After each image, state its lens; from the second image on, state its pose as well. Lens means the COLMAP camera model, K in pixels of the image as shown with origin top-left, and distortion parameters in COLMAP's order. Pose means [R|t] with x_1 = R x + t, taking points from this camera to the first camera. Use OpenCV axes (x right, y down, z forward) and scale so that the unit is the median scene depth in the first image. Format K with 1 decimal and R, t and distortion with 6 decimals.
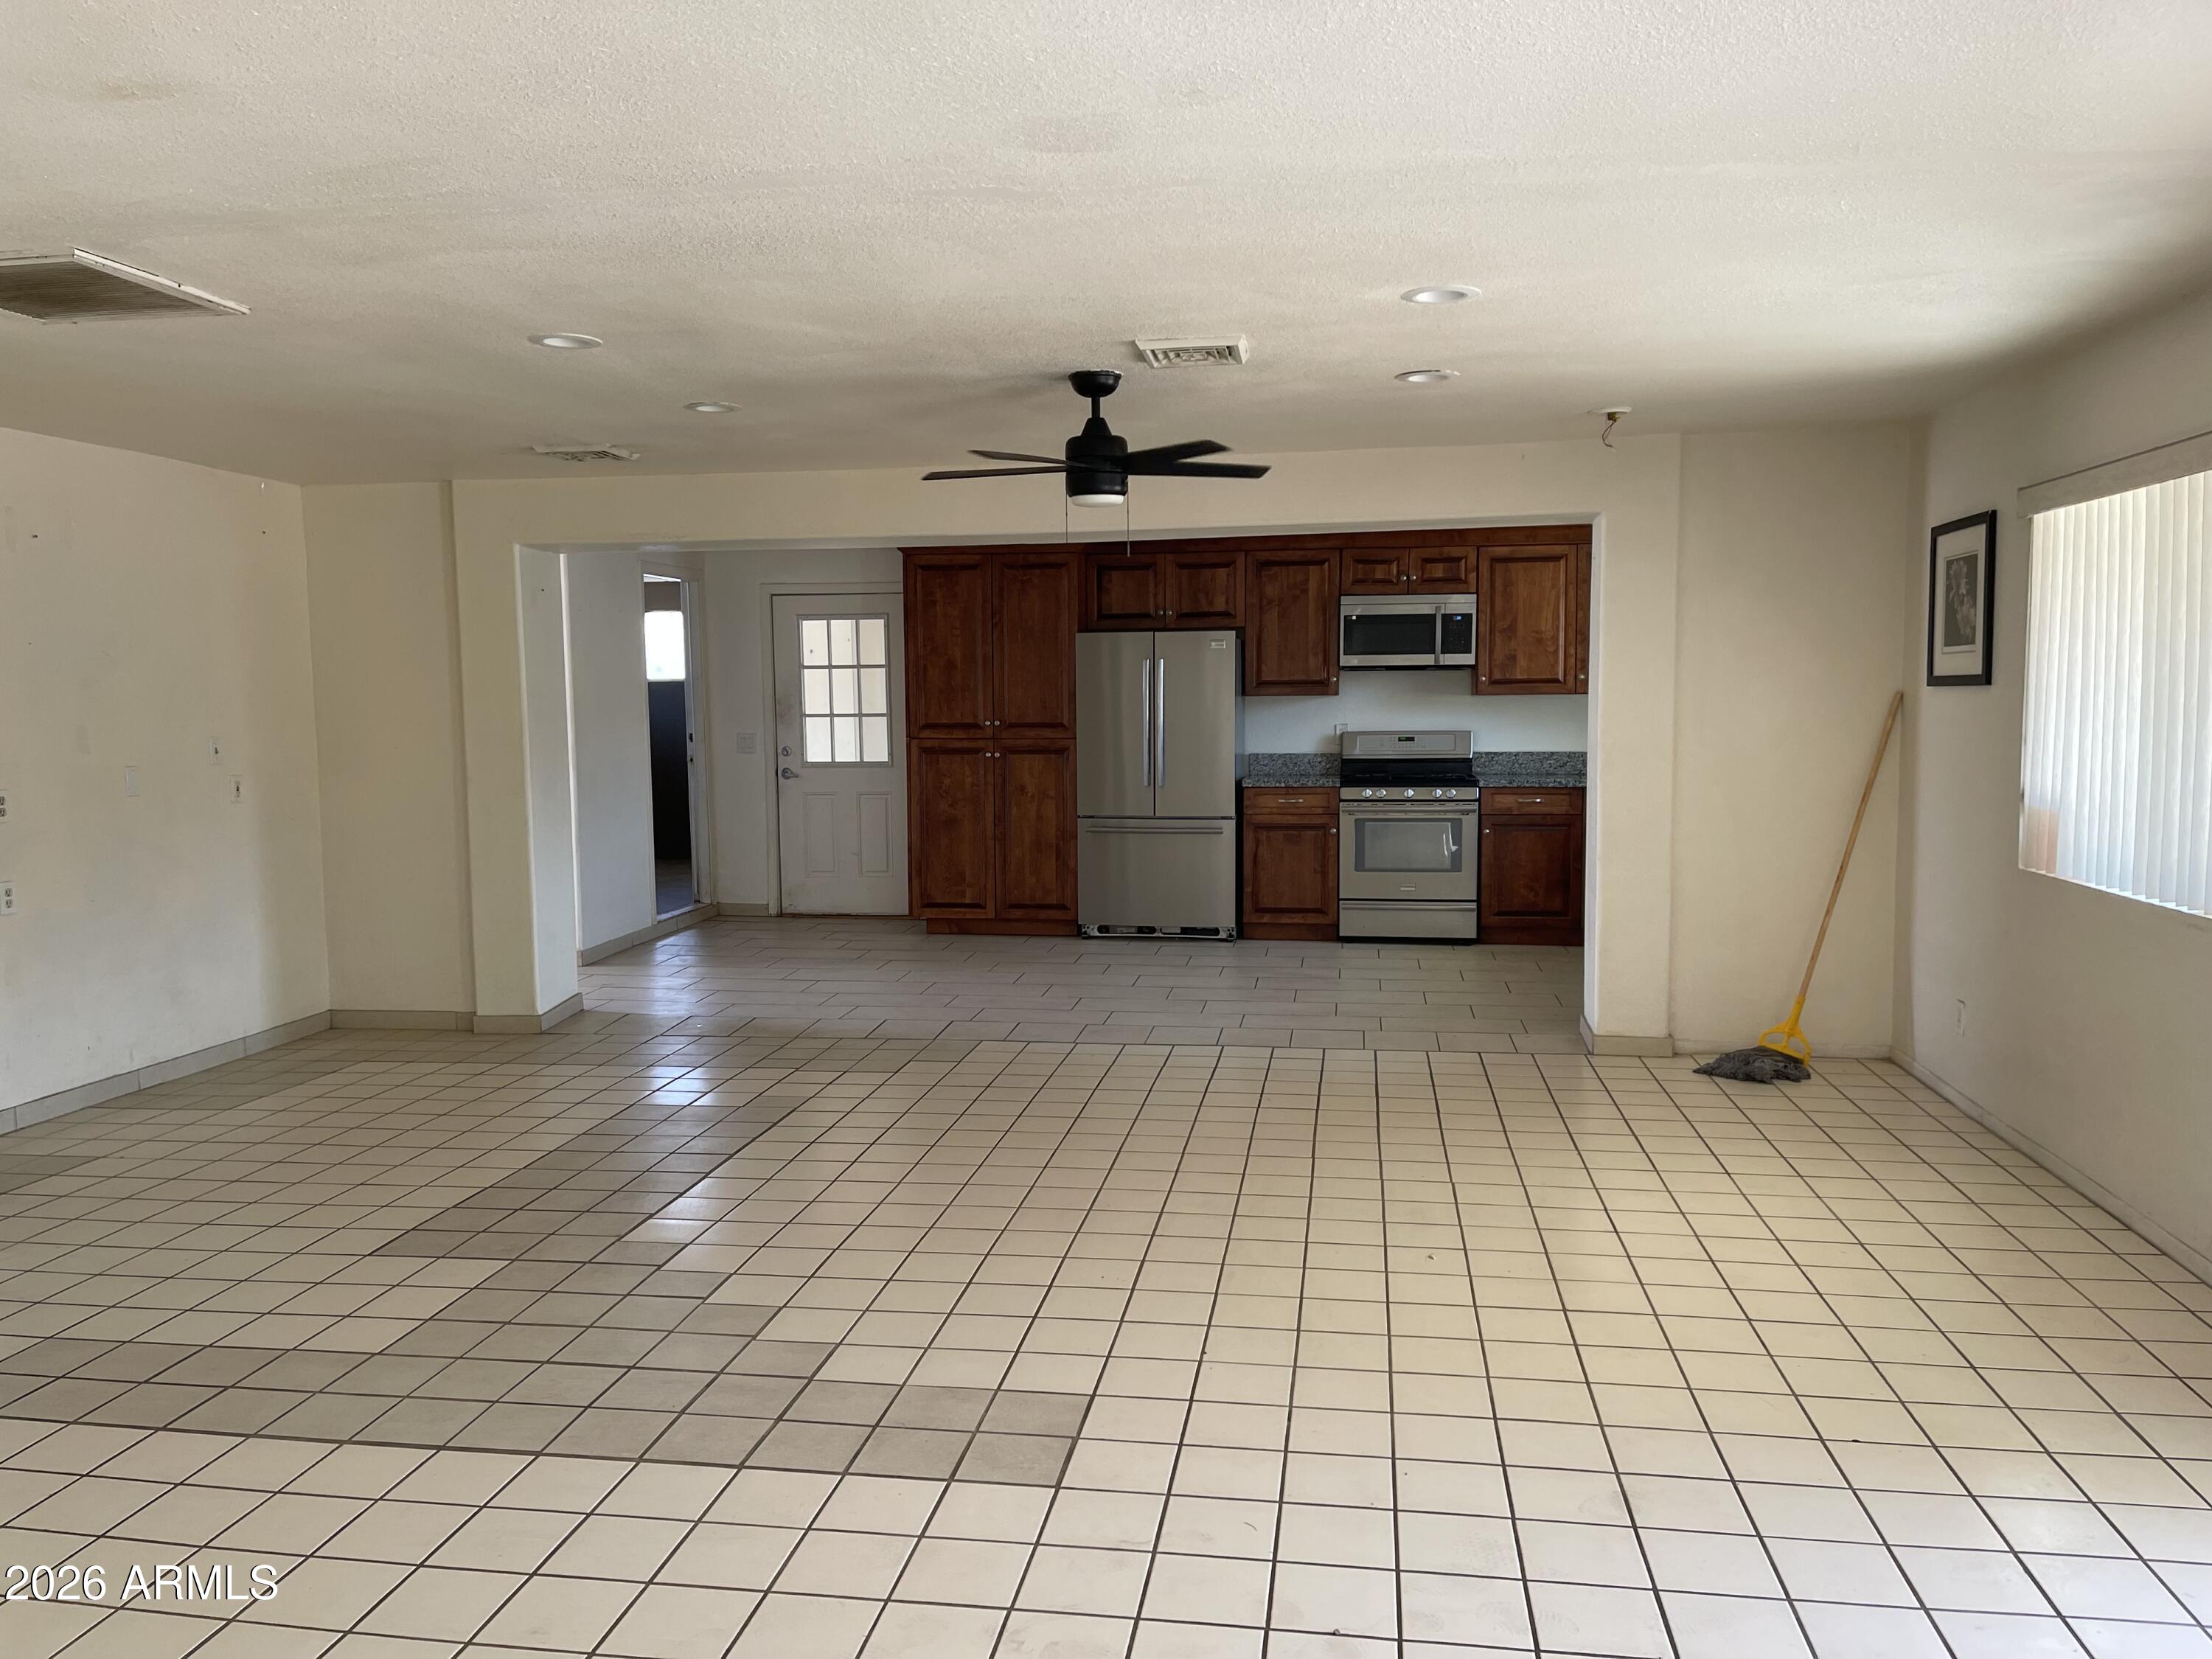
lens RADIAL K [[1663.3, 0, 1106.0], [0, 1663.3, 829.5], [0, 0, 1]] dist [0.059213, -0.056849]
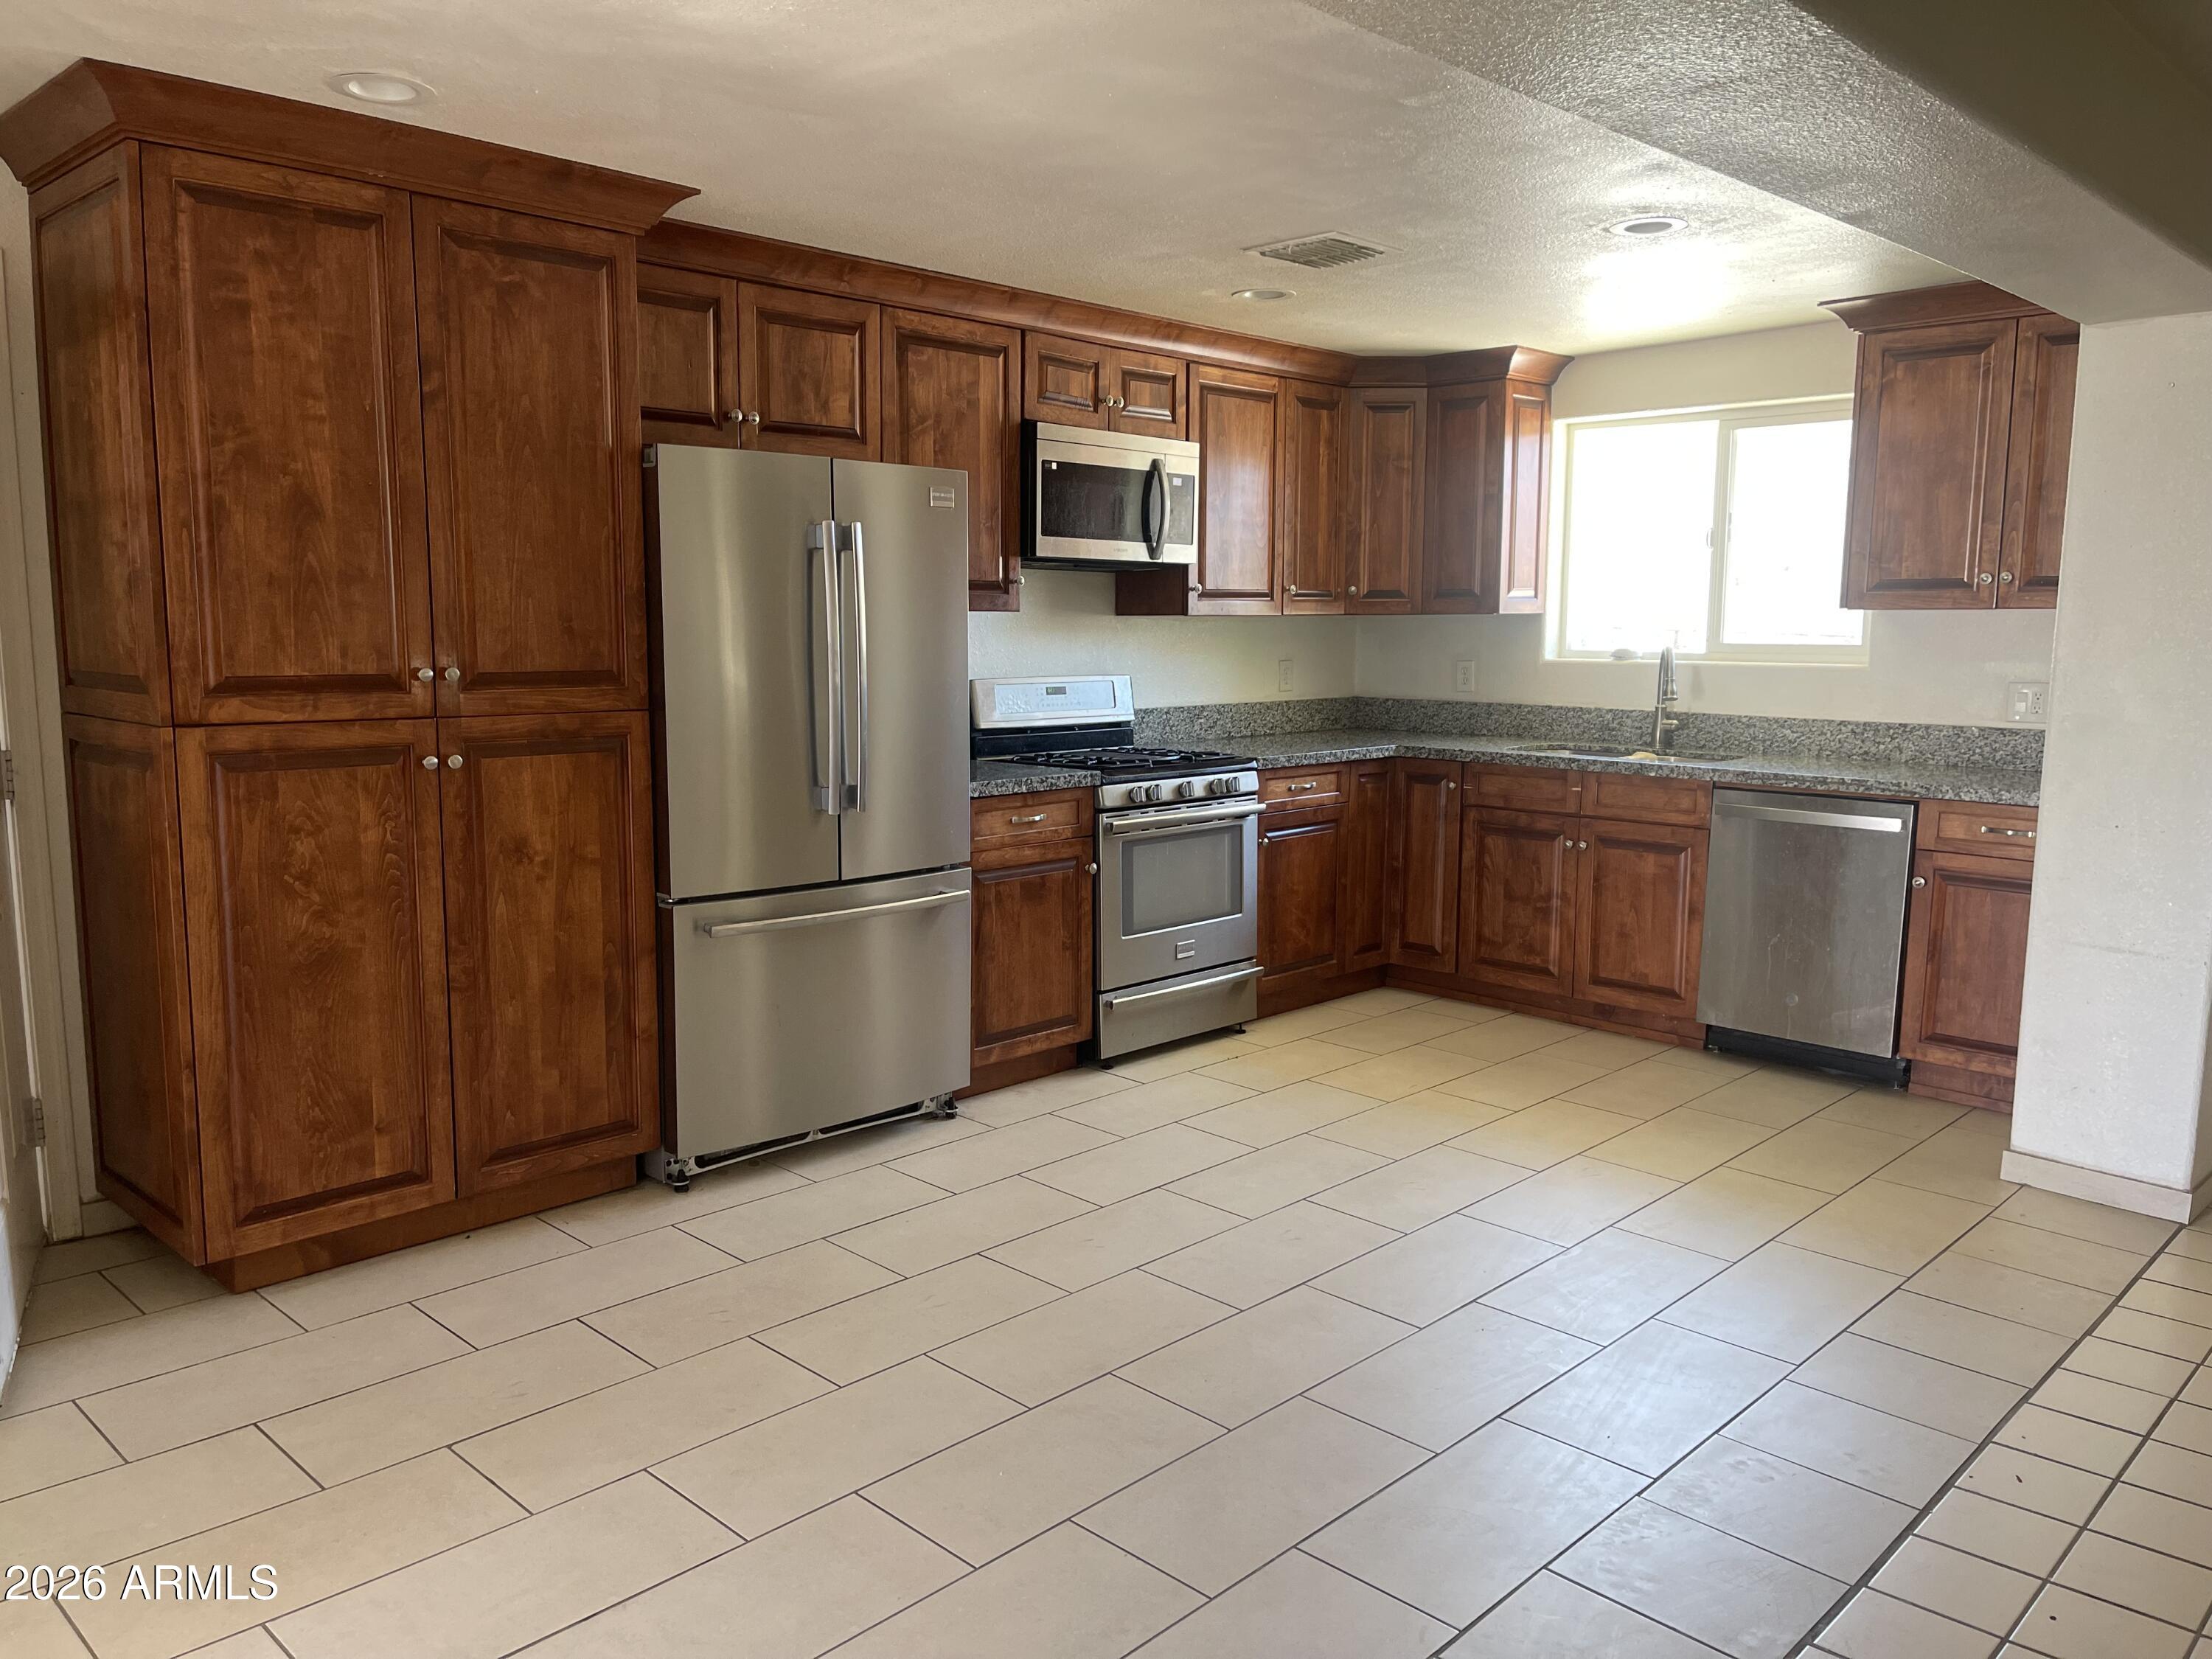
lens RADIAL K [[1663.3, 0, 1106.0], [0, 1663.3, 829.5], [0, 0, 1]] dist [0.059213, -0.056849]
pose [[0.583168, -0.093154, 0.806993, -0.280115], [0.056509, 0.995649, 0.074096, -0.049129], [-0.810384, 0.002392, 0.585894, 0.666706]]
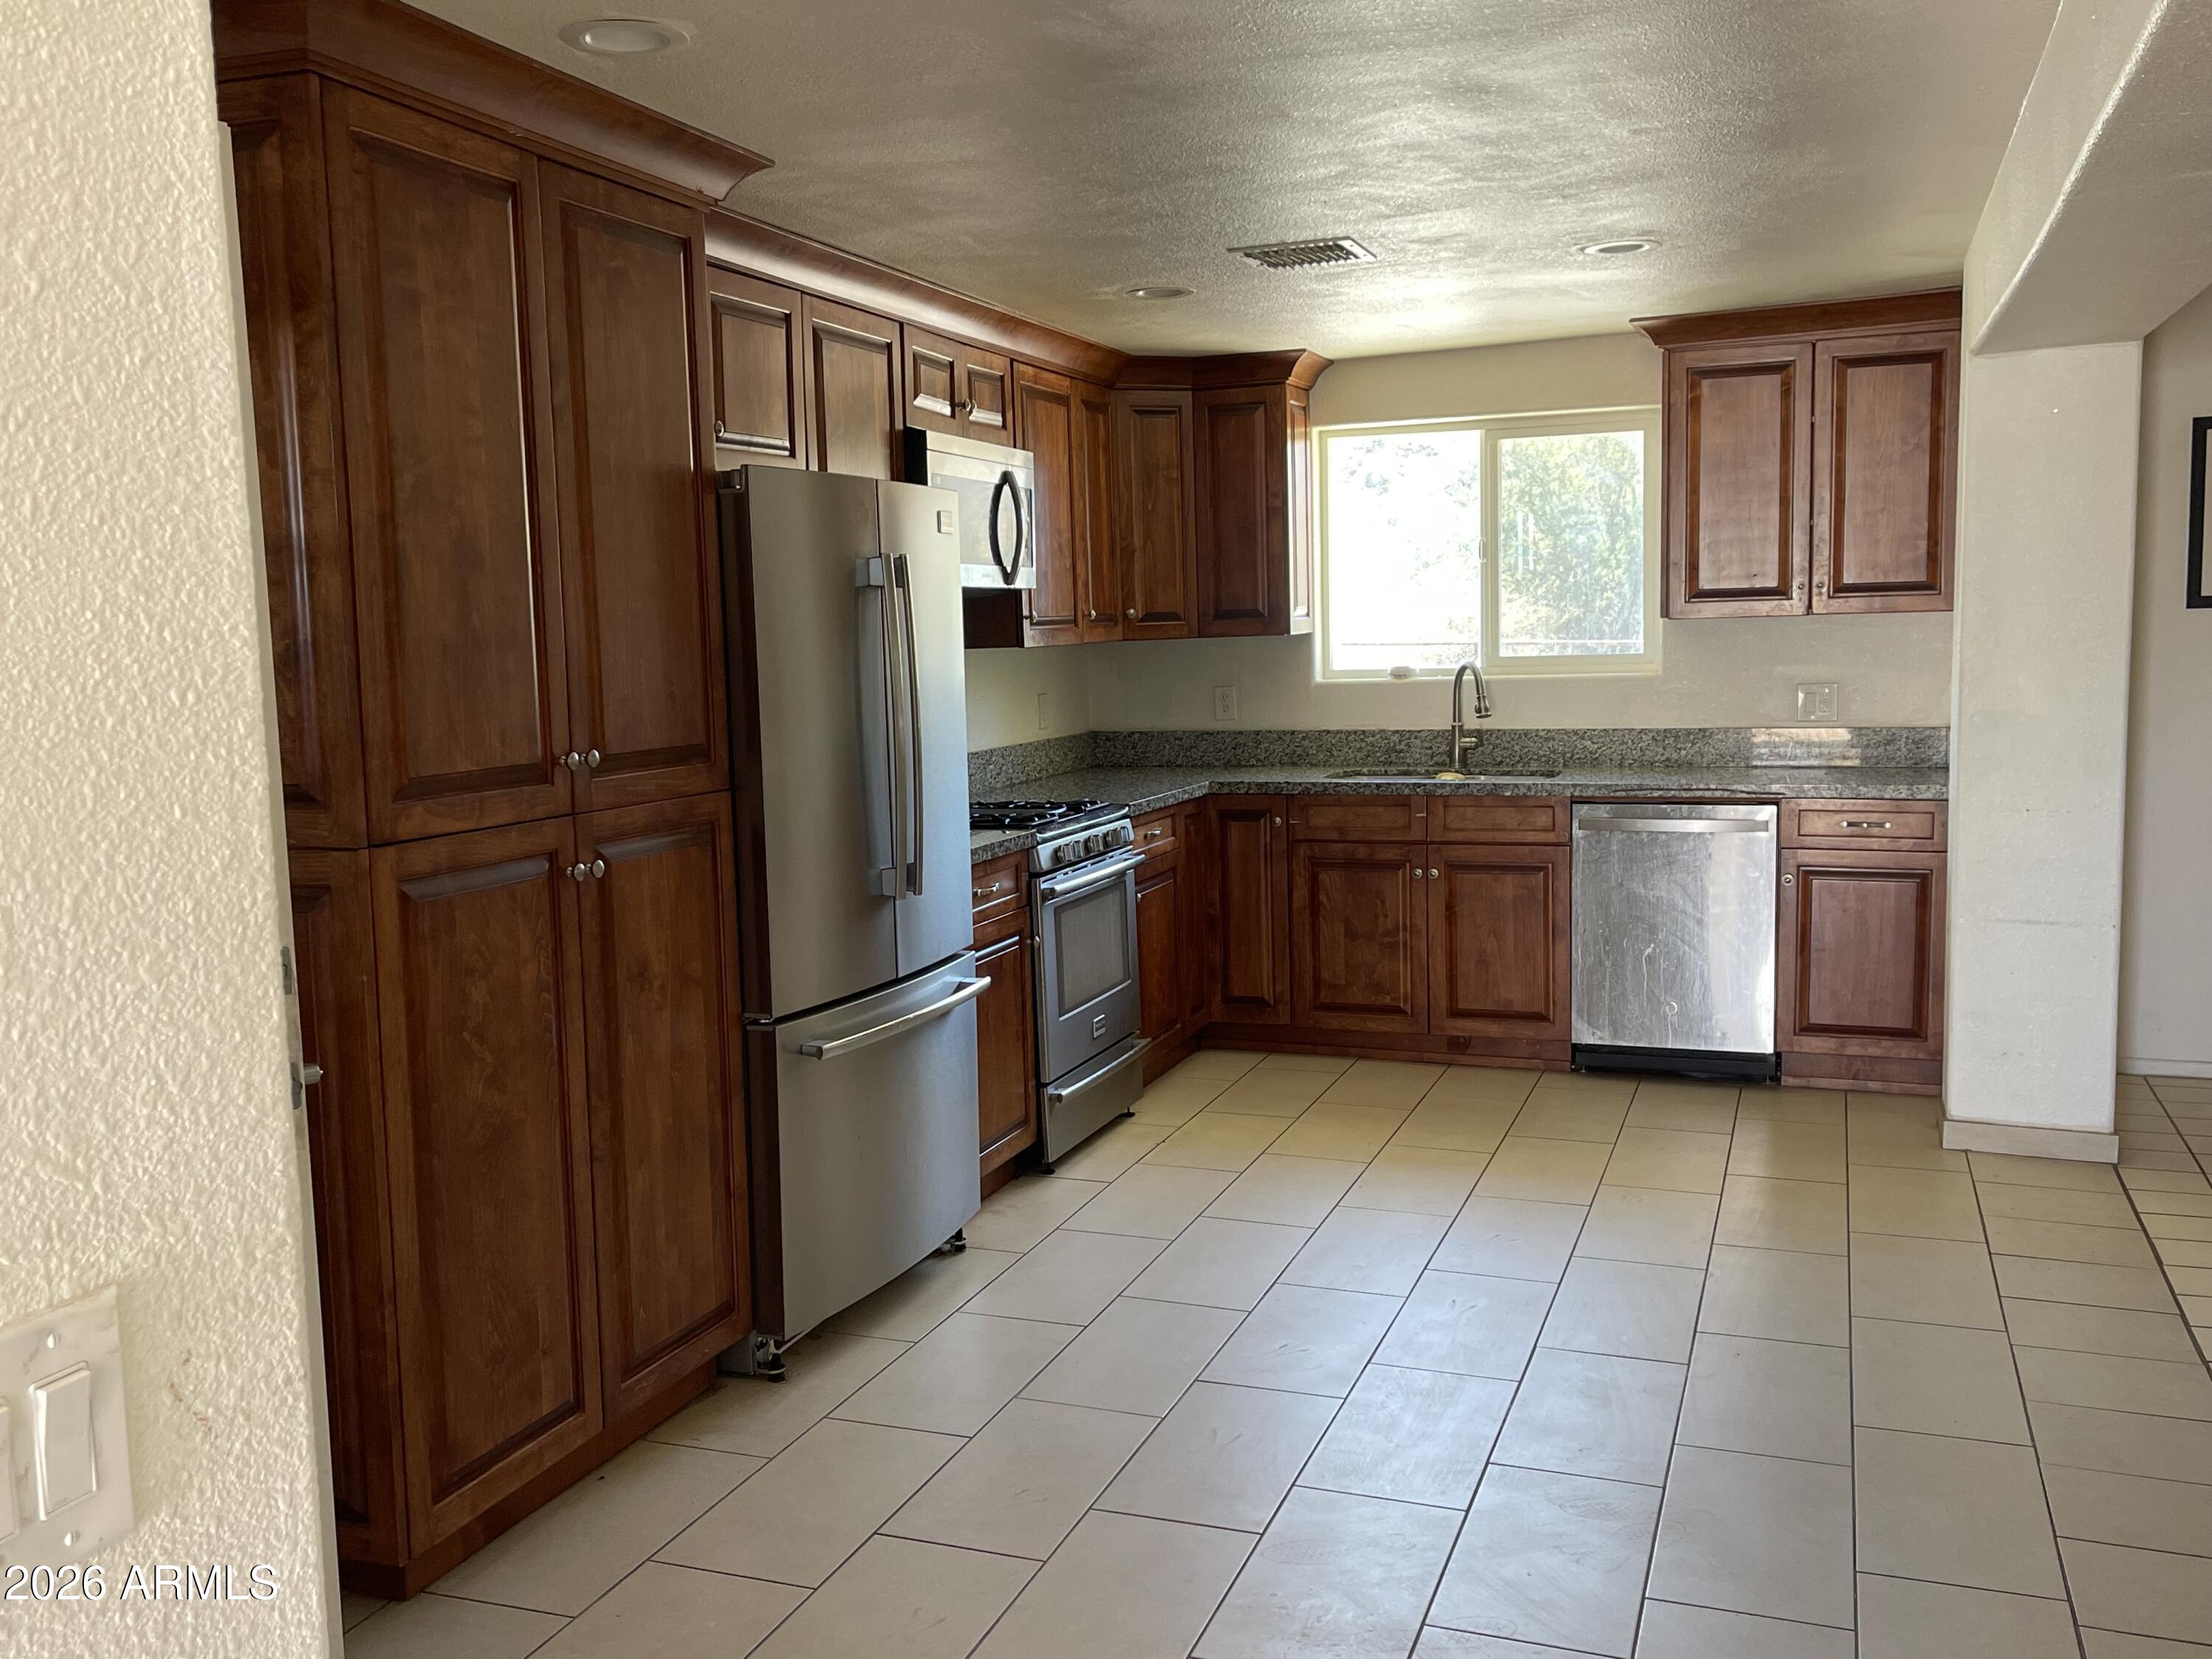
lens RADIAL K [[2013.8, 0, 1106.0], [0, 2013.8, 829.5], [0, 0, 1]] dist [0.056121, -0.008806]
pose [[0.202394, -0.098505, 0.974337, -0.387888], [0.106594, 0.991233, 0.078071, -0.069447], [-0.973486, 0.088058, 0.211119, 0.837443]]
